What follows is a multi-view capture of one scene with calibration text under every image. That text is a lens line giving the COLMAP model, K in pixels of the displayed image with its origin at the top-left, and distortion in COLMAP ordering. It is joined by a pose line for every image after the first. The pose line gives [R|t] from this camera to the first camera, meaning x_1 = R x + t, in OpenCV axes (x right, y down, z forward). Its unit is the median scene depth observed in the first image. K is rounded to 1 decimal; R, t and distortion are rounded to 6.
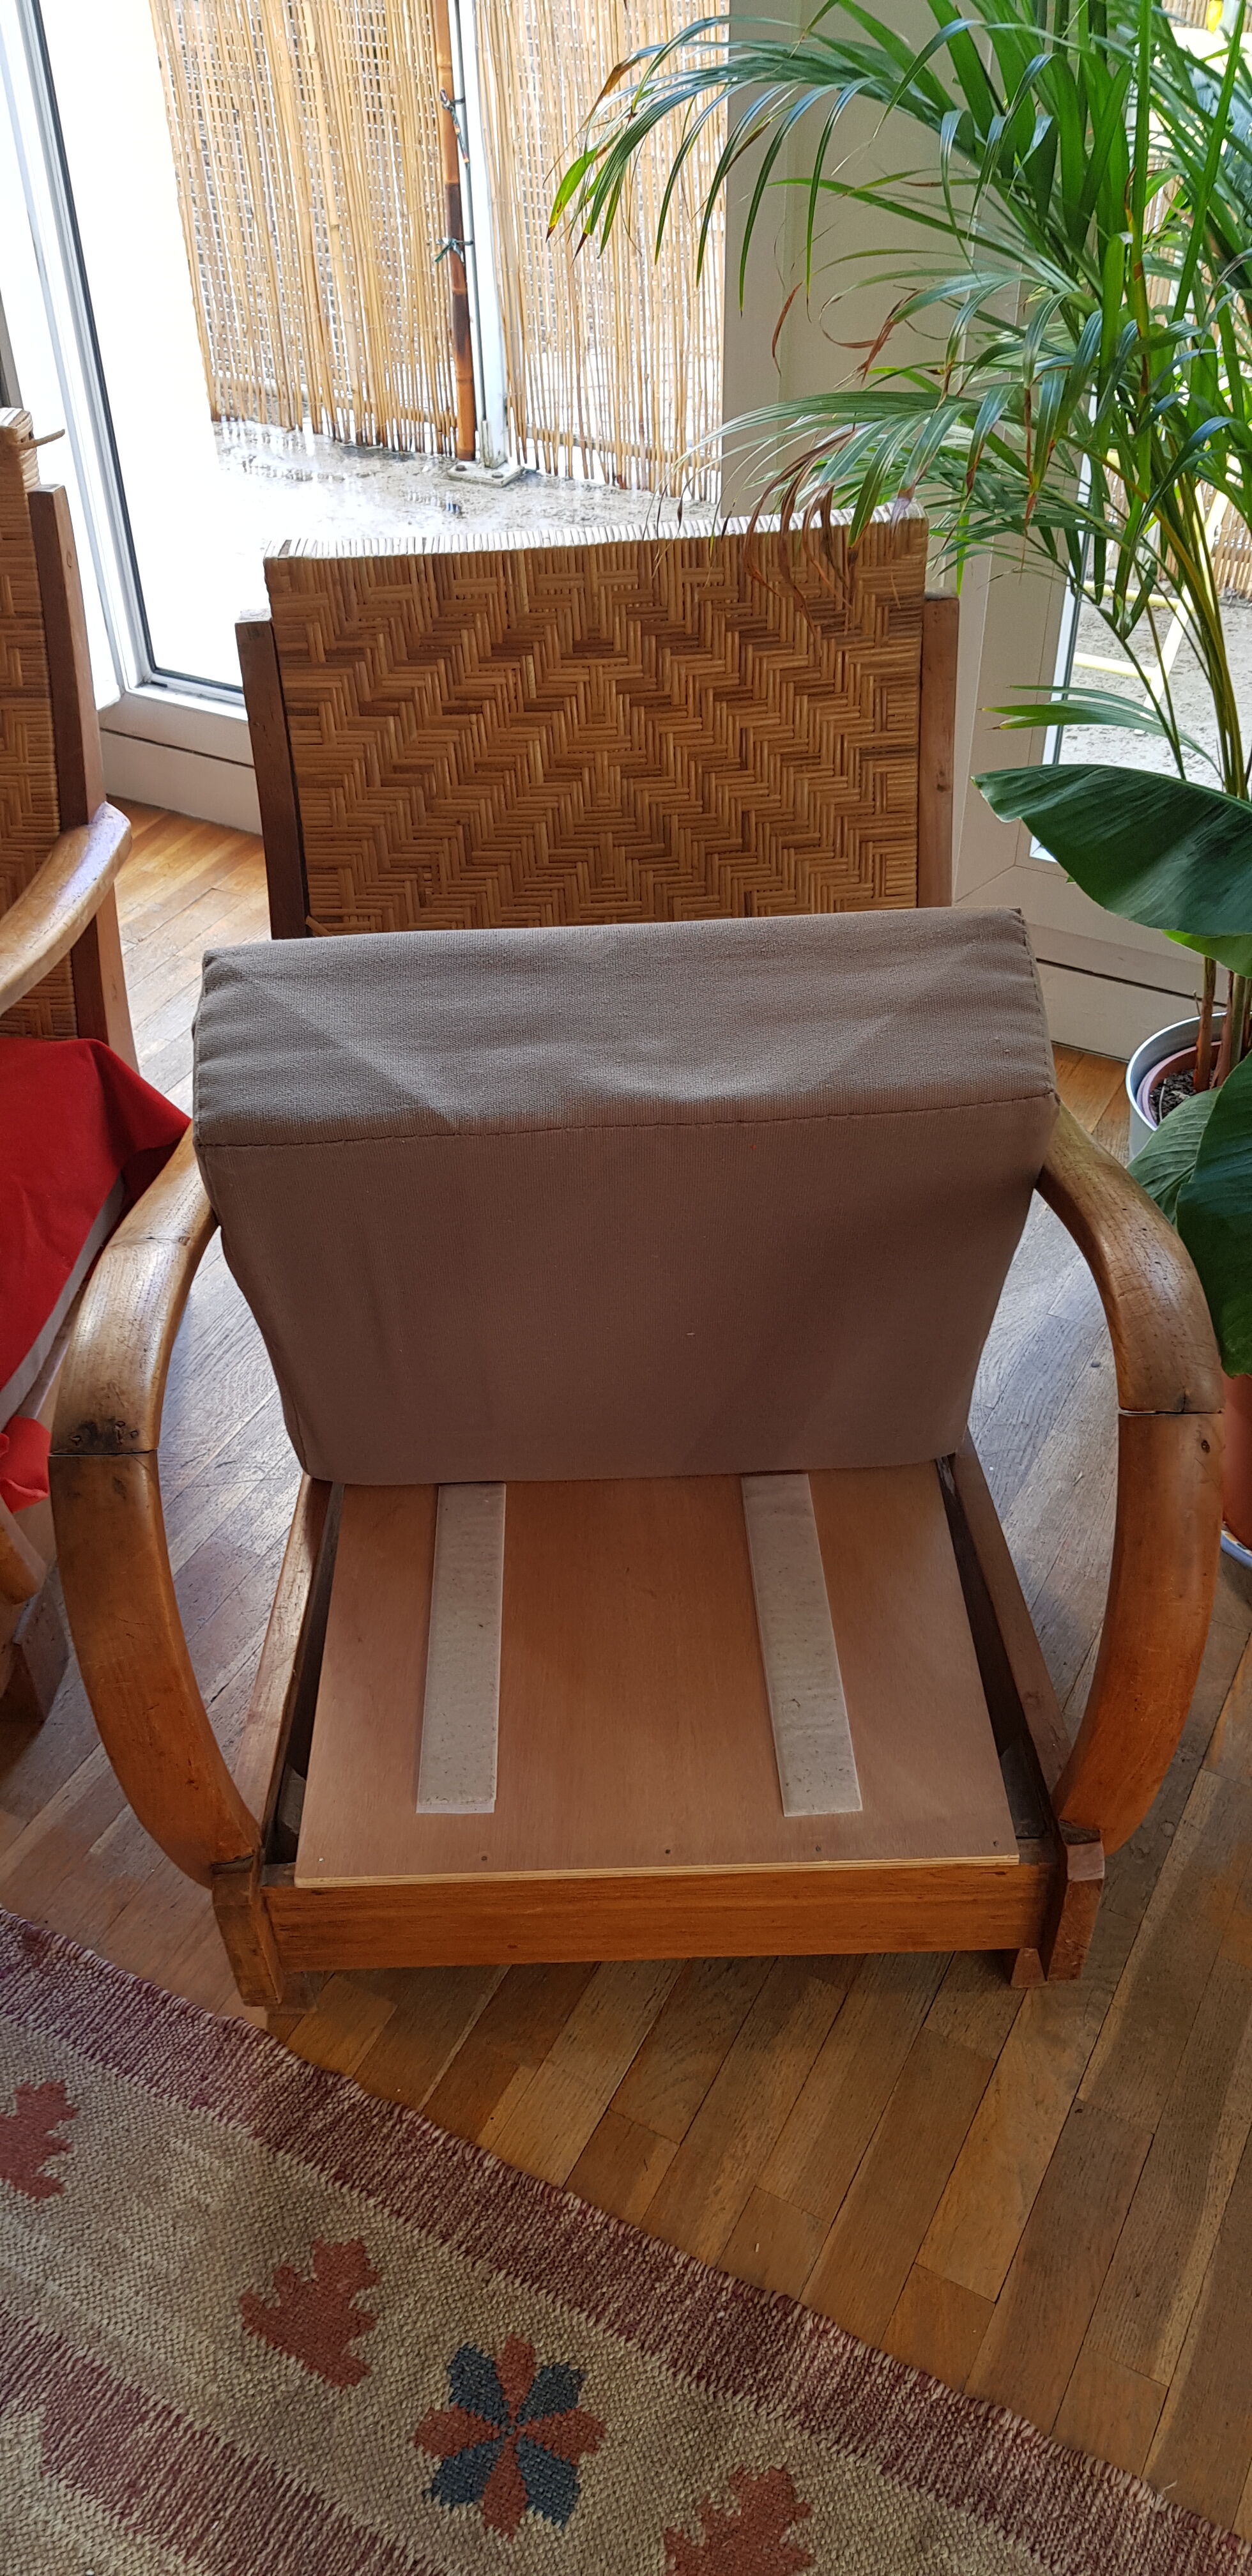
lens RADIAL K [[2054.5, 0, 633.2], [0, 2054.5, 1406.2], [0, 0, 1]] dist [0.016057, -0.049264]
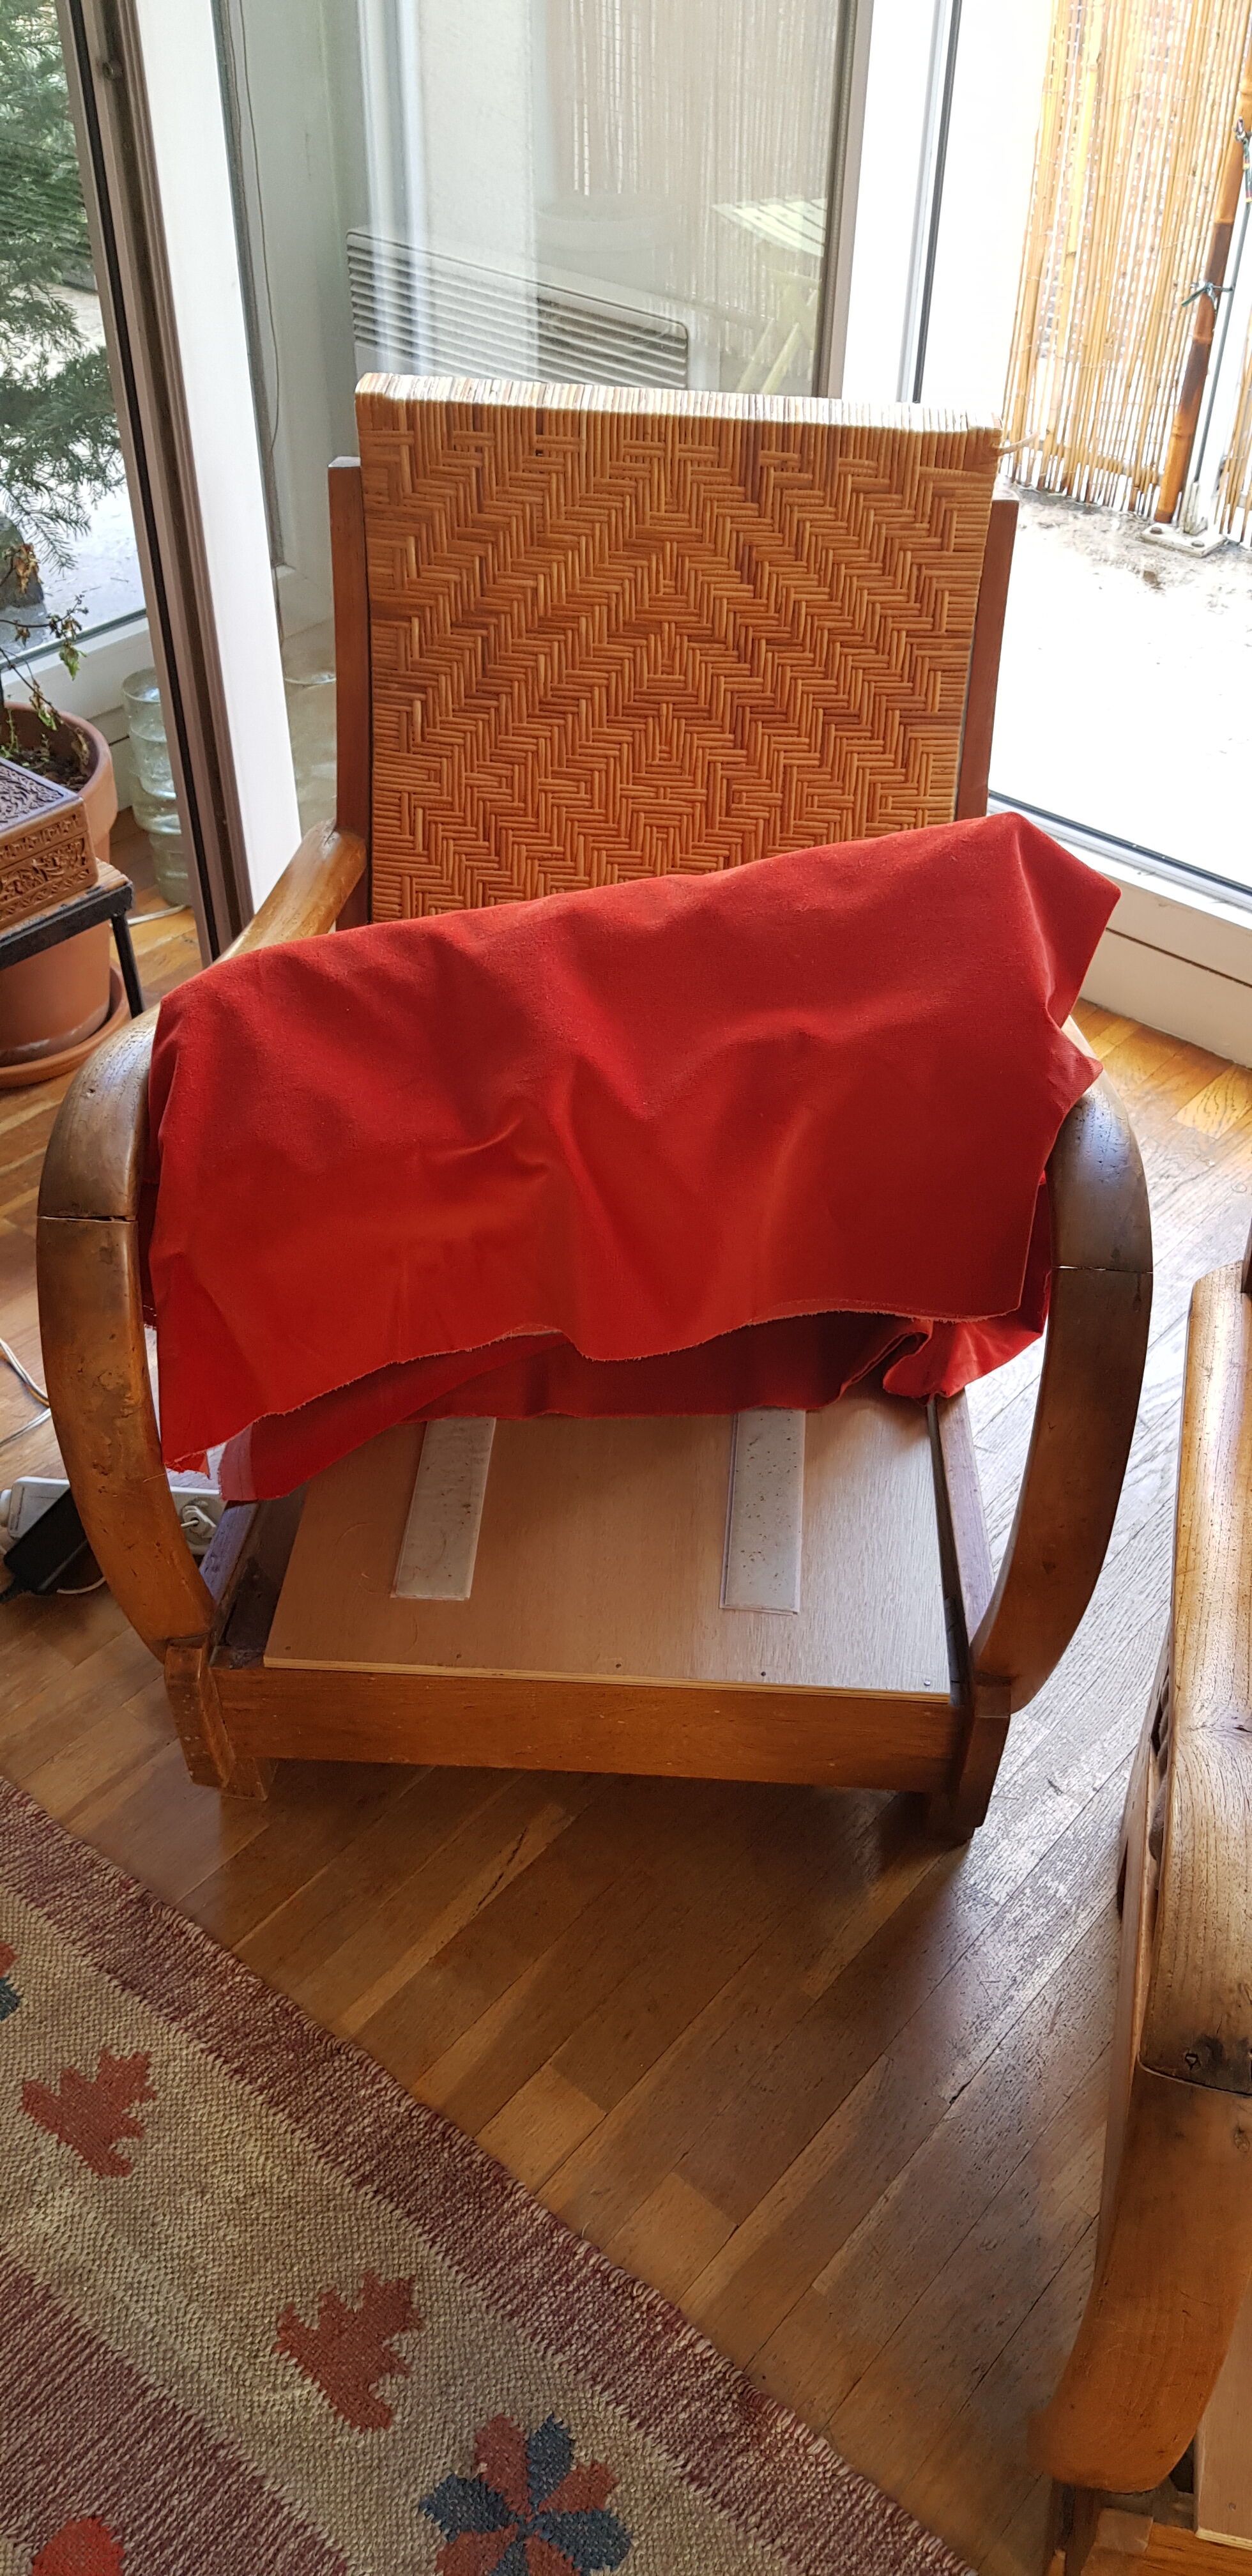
lens RADIAL K [[2054.5, 0, 633.2], [0, 2054.5, 1406.2], [0, 0, 1]] dist [0.016057, -0.049264]
pose [[0.974965, 0.171921, -0.141022, -0.115219], [-0.170811, 0.985100, 0.020033, -0.055245], [0.142364, 0.004557, 0.989804, 0.072755]]
